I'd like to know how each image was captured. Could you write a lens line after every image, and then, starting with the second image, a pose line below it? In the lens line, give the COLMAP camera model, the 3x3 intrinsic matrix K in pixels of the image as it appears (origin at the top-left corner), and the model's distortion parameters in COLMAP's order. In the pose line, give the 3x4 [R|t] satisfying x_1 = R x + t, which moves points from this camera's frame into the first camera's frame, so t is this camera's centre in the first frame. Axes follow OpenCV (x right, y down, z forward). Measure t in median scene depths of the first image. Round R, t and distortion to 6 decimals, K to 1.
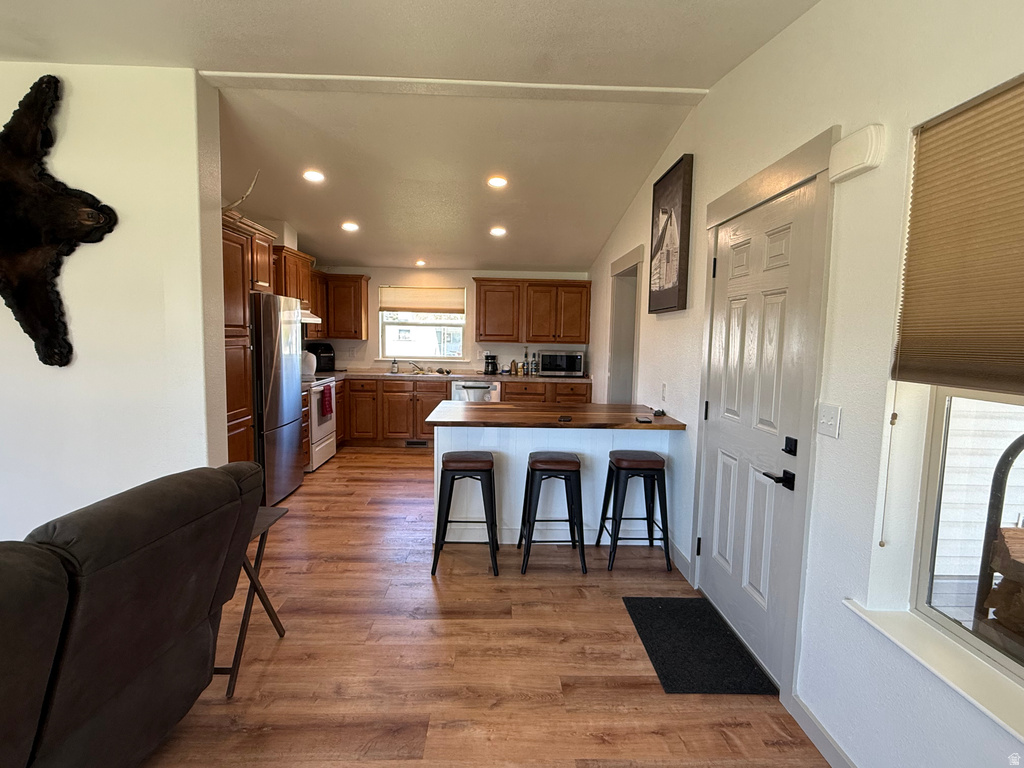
lens RADIAL K [[528.3, 0, 512.0], [0, 528.3, 384.0], [0, 0, 1]] dist [0.001412, -0.000280]
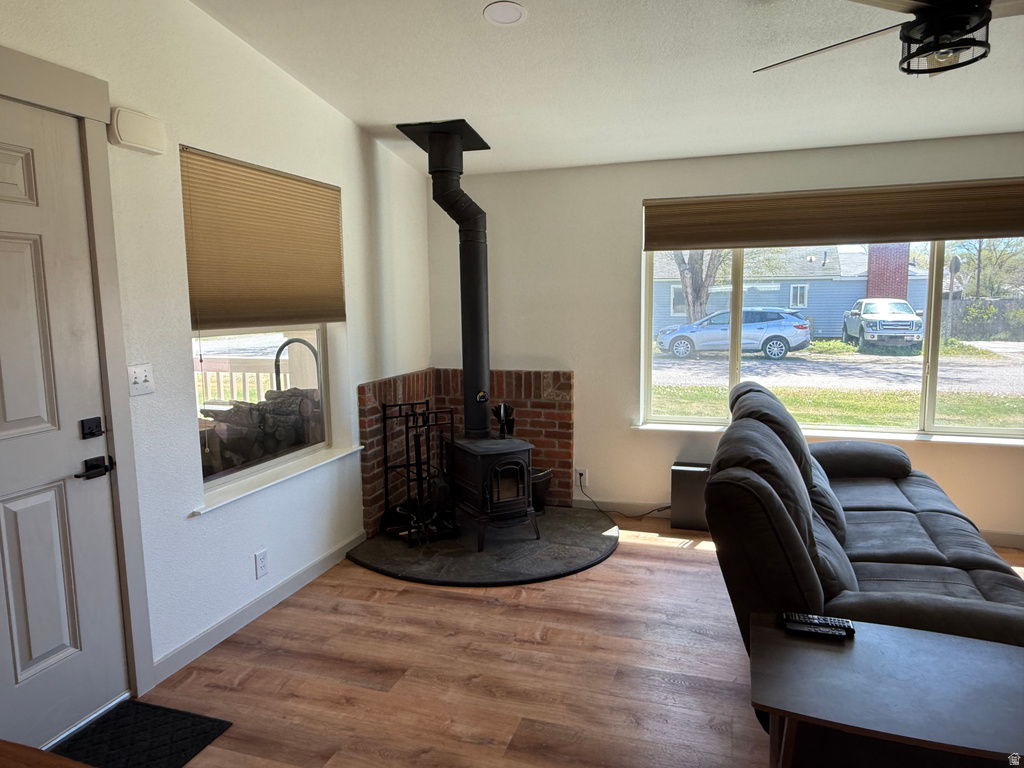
lens RADIAL K [[694.7, 0, 536.2], [0, 694.7, 382.0], [0, 0, 1]] dist [-0.002567, -0.001848]
pose [[-0.951441, -0.046361, 0.304319, -0.157001], [0.020802, 0.976651, 0.213822, -0.057201], [-0.307127, 0.209769, -0.928262, 0.575142]]
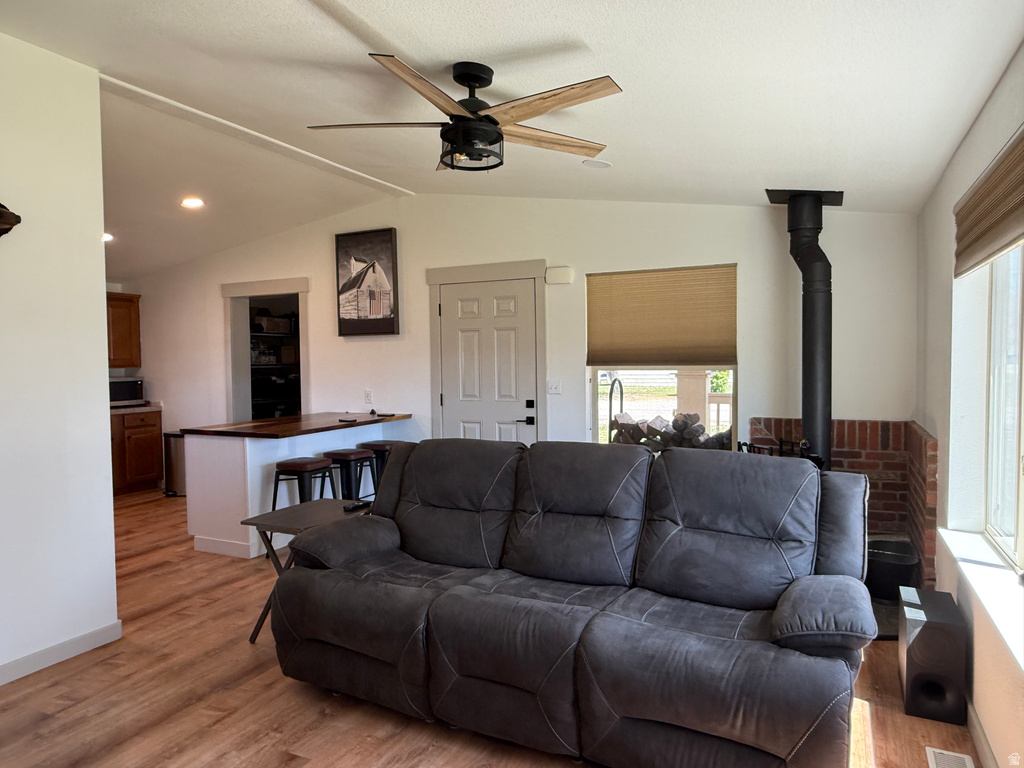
lens RADIAL K [[675.6, 0, 512.0], [0, 675.6, 384.0], [0, 0, 1]] dist [-0.002732, -0.000742]
pose [[0.449411, -0.062323, 0.891149, -0.588412], [0.105155, 0.994319, 0.016508, -0.003159], [-0.887115, 0.086290, 0.453411, -0.043858]]
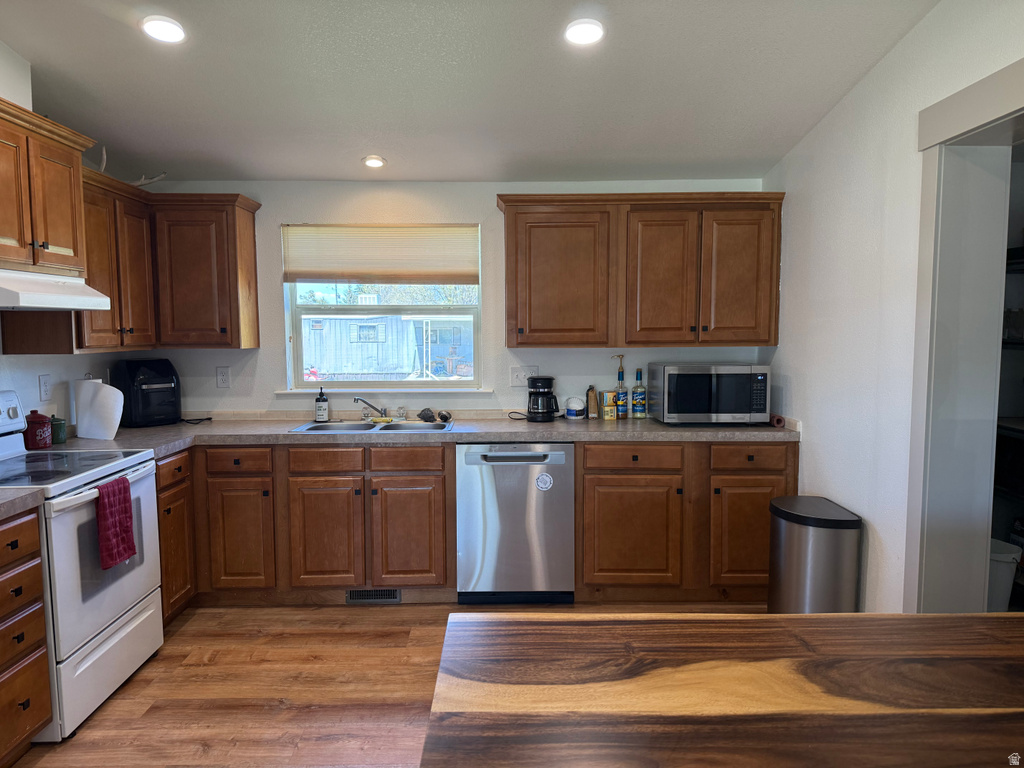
lens RADIAL K [[720.5, 0, 512.0], [0, 720.5, 384.0], [0, 0, 1]] dist [0.091110, -0.138754]
pose [[0.999660, -0.024013, -0.010207, -0.062401], [0.023824, 0.999551, -0.018174, -0.040575], [0.010639, 0.017924, 0.999783, 0.431619]]
